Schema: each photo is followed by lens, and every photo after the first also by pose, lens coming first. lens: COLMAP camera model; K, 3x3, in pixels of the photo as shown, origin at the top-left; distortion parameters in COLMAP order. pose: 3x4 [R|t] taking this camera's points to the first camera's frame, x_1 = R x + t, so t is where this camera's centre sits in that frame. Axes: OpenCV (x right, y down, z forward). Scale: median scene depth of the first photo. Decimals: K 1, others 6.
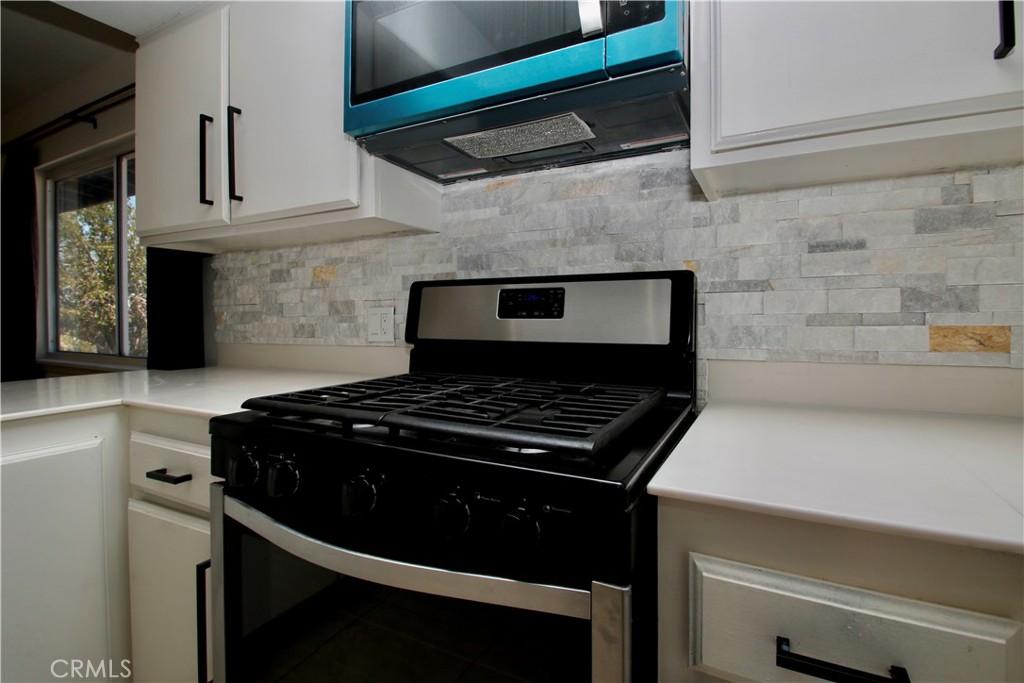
lens RADIAL K [[485.1, 0, 498.2], [0, 485.1, 321.8], [0, 0, 1]] dist [0.000050, -0.003960]
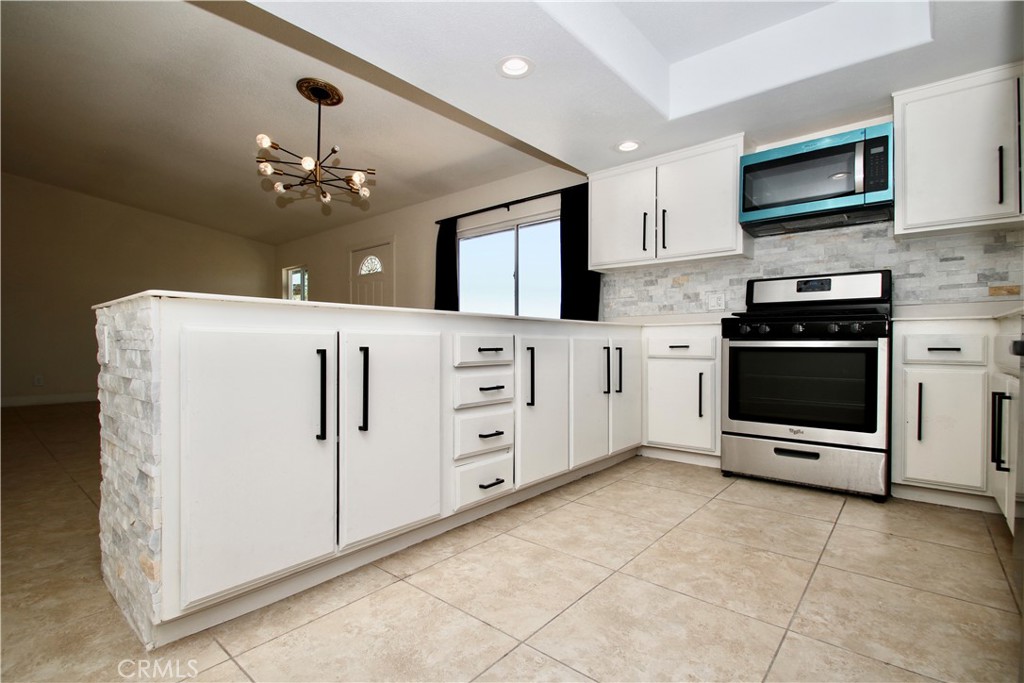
lens RADIAL K [[467.6, 0, 507.2], [0, 467.6, 350.8], [0, 0, 1]] dist [0.002414, -0.007201]
pose [[0.979884, 0.007980, -0.199407, -1.033259], [-0.007427, 0.999966, 0.003523, 0.311569], [0.199429, -0.001971, 0.979910, -1.743588]]
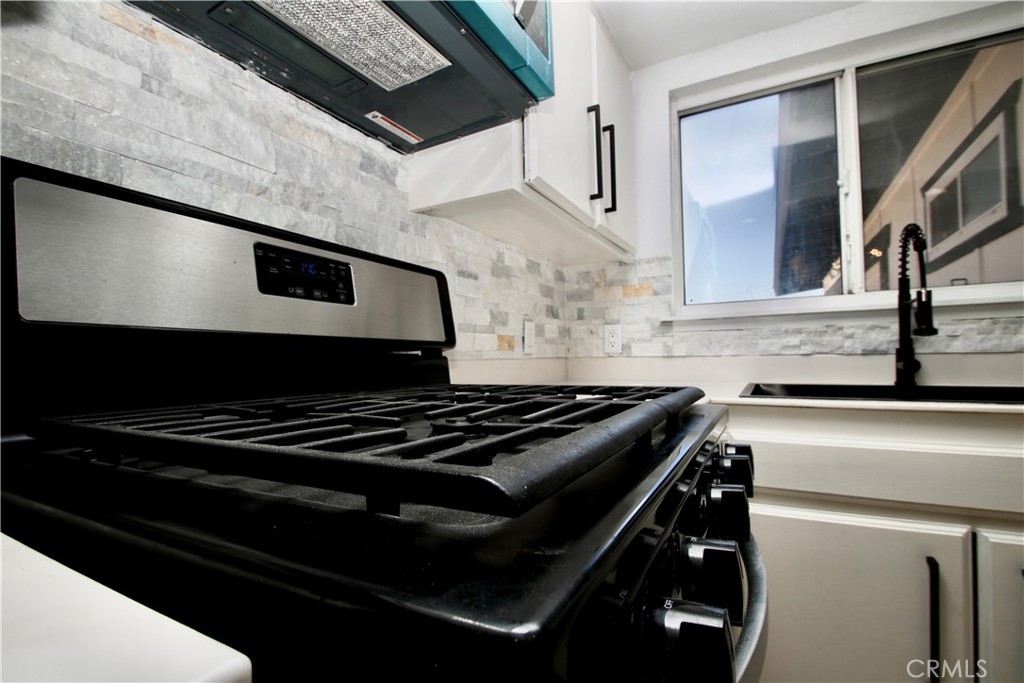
lens RADIAL K [[467.6, 0, 515.7], [0, 467.6, 346.2], [0, 0, 1]] dist [0.002414, -0.007201]
pose [[0.011988, 0.030423, 0.999465, -0.551890], [0.020528, 0.999319, -0.030665, 0.079482], [-0.999717, 0.020884, 0.011355, 0.743580]]
